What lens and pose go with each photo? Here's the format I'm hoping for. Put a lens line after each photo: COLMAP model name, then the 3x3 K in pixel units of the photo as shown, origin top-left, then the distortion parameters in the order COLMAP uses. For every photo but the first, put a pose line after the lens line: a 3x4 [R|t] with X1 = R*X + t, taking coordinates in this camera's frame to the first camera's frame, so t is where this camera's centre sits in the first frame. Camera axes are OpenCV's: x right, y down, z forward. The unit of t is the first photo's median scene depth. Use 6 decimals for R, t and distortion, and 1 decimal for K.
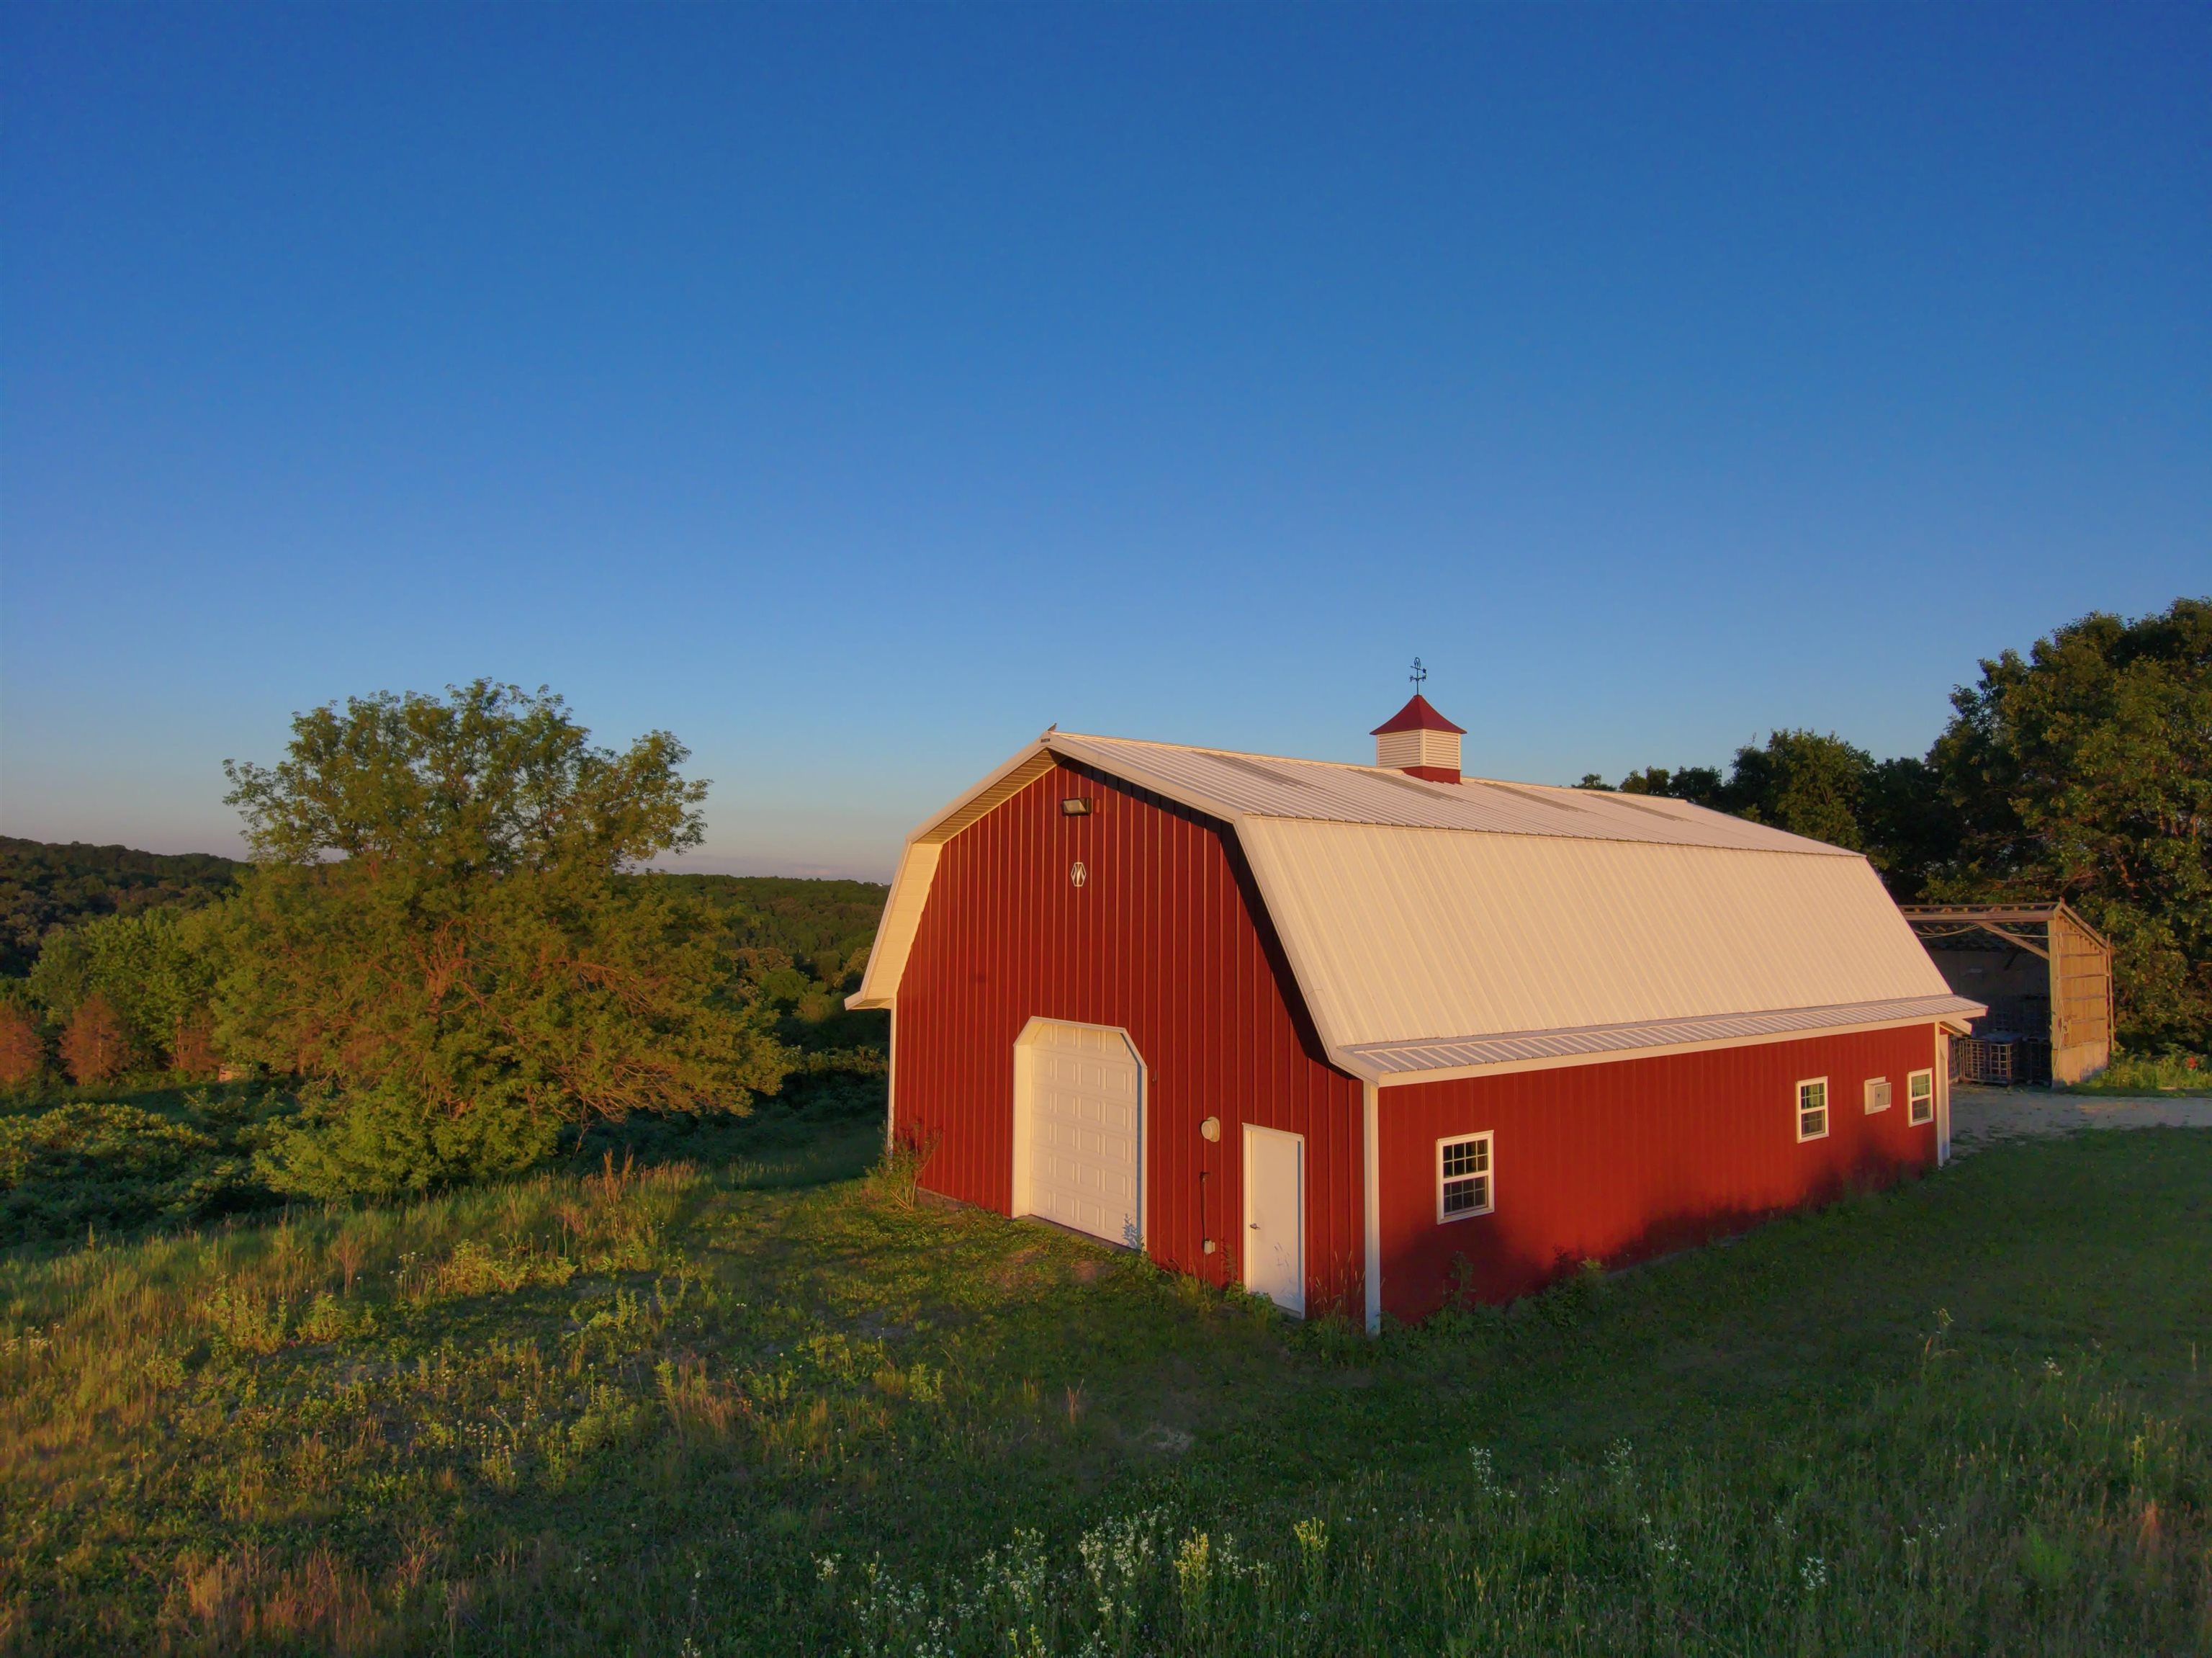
lens RADIAL K [[1311.3, 0, 1112.5], [0, 1311.3, 832.7], [0, 0, 1]] dist [0.087143, -0.119132]
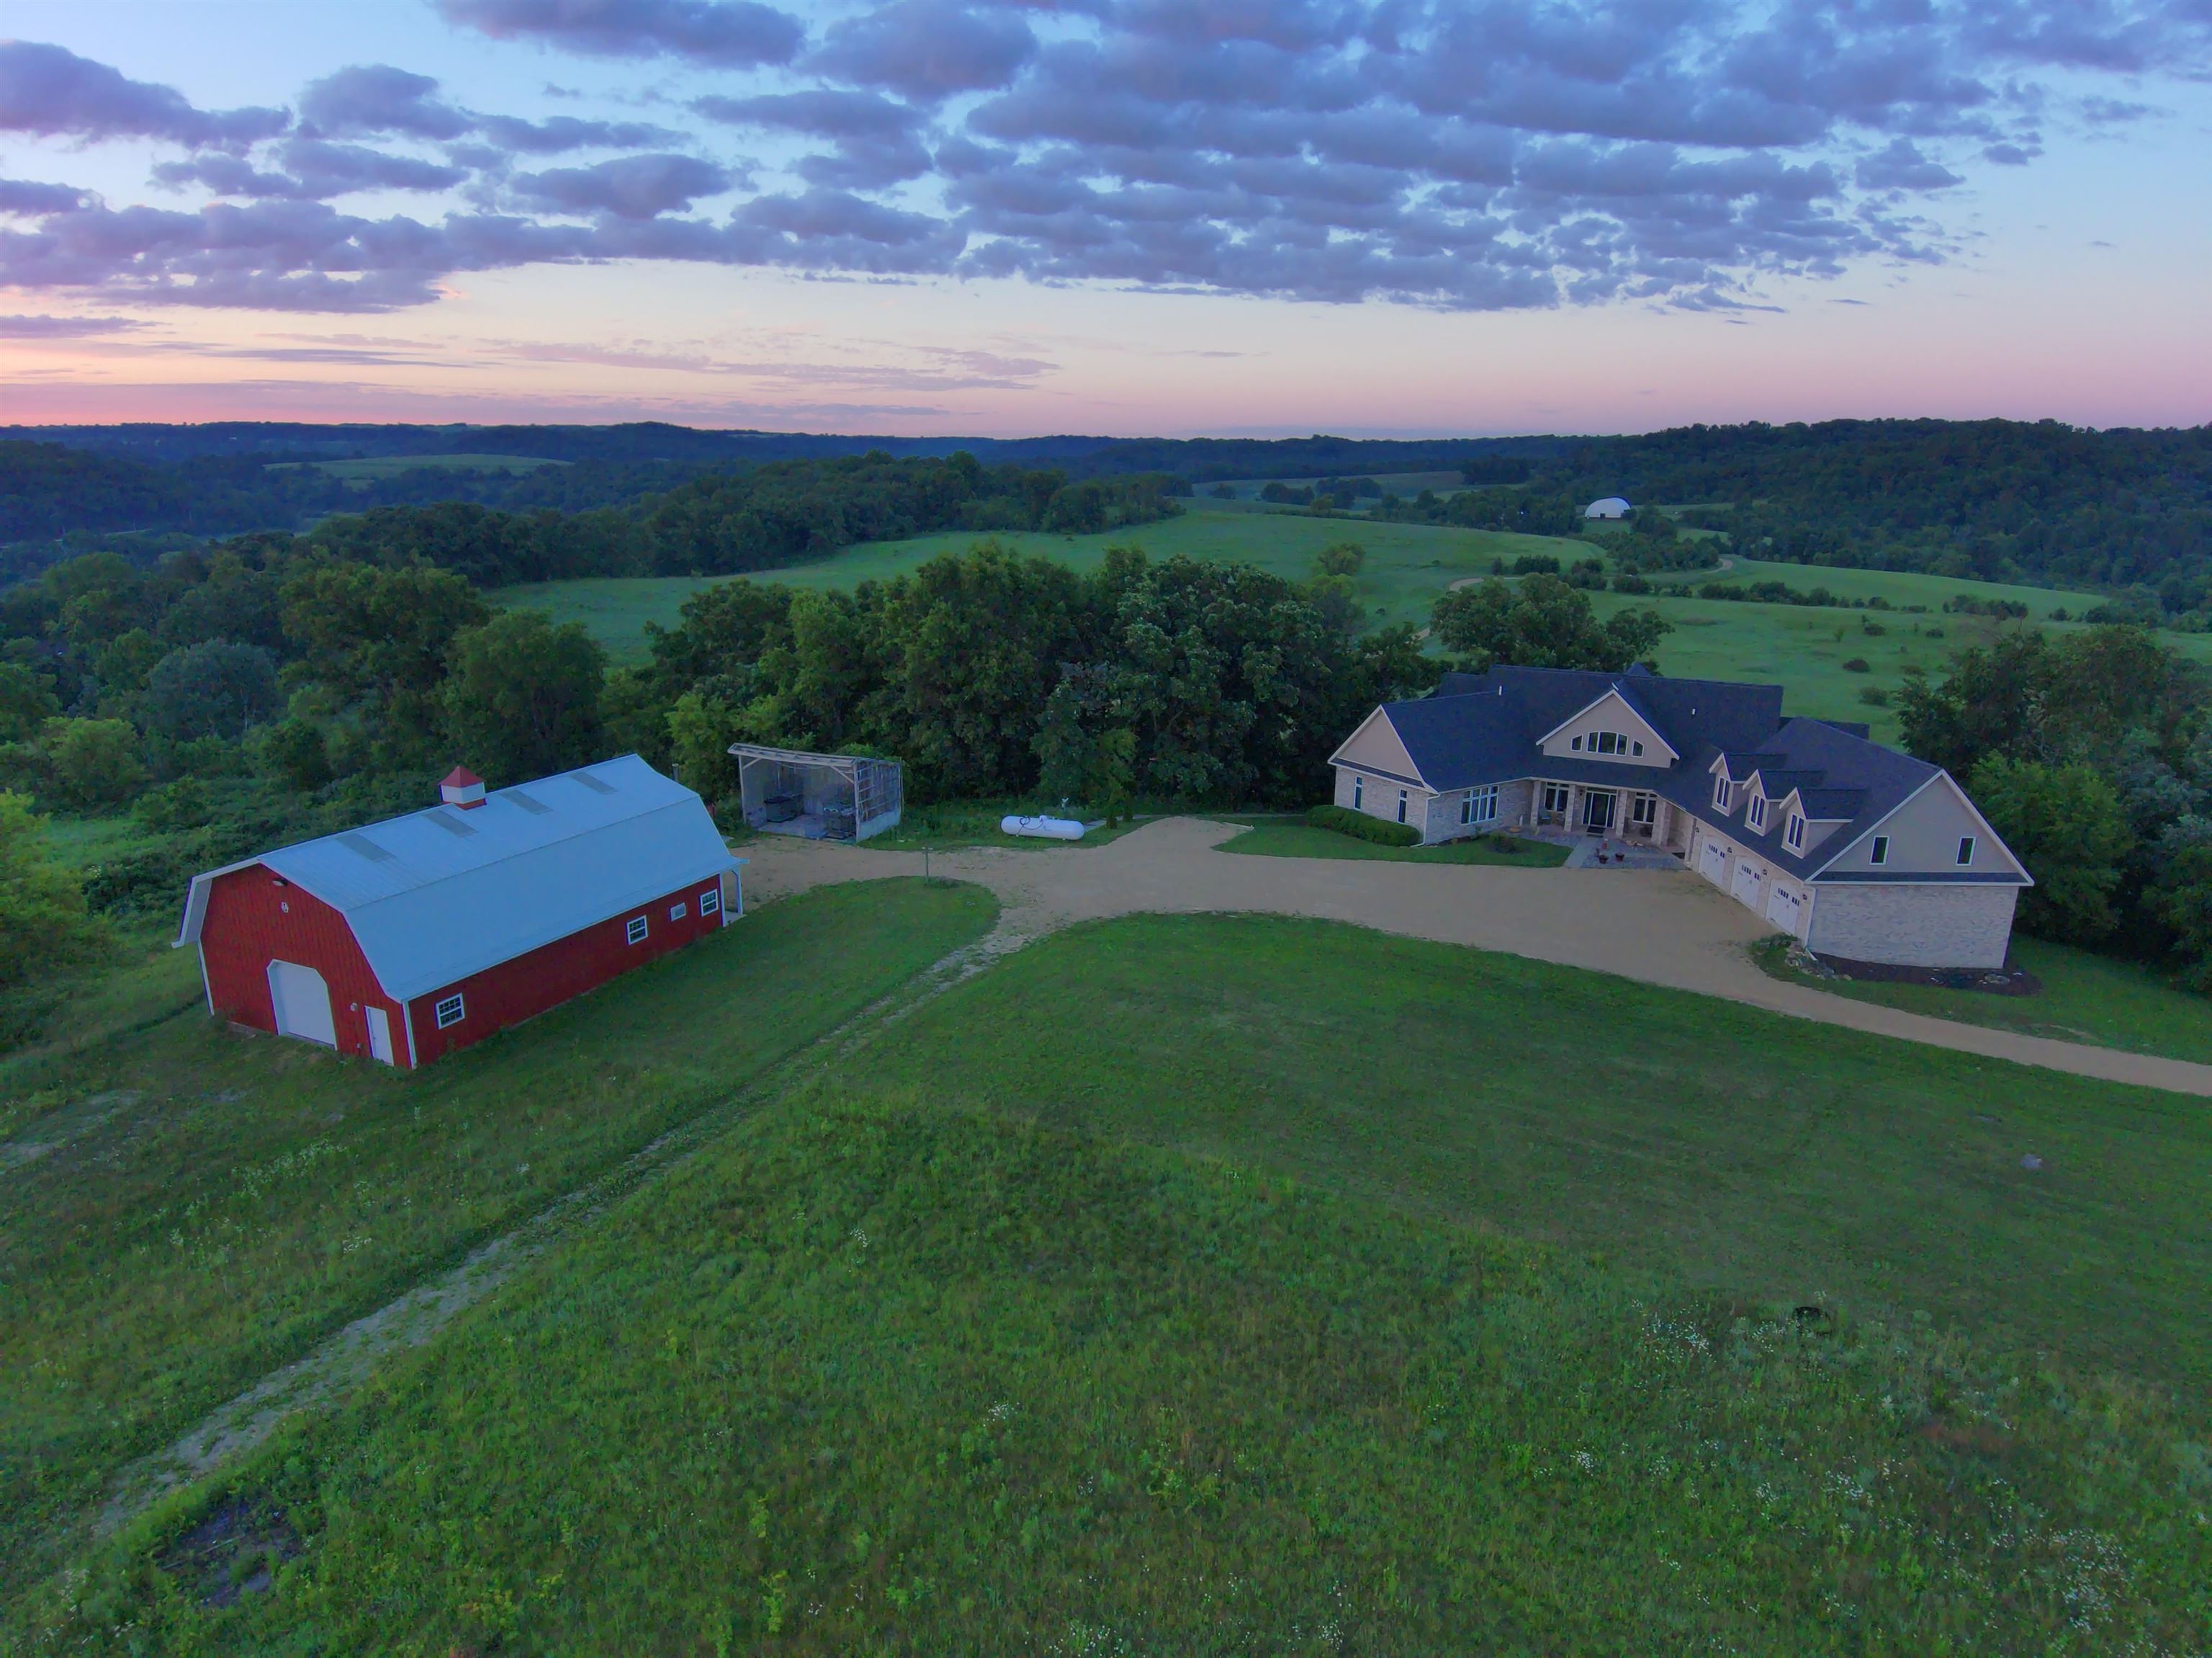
lens RADIAL K [[1311.3, 0, 1112.5], [0, 1311.3, 832.7], [0, 0, 1]] dist [0.087143, -0.119132]
pose [[0.899038, -0.133381, 0.417062, 0.404130], [-0.013740, 0.943414, 0.331332, -1.118875], [-0.437656, -0.303610, 0.846332, -2.043566]]
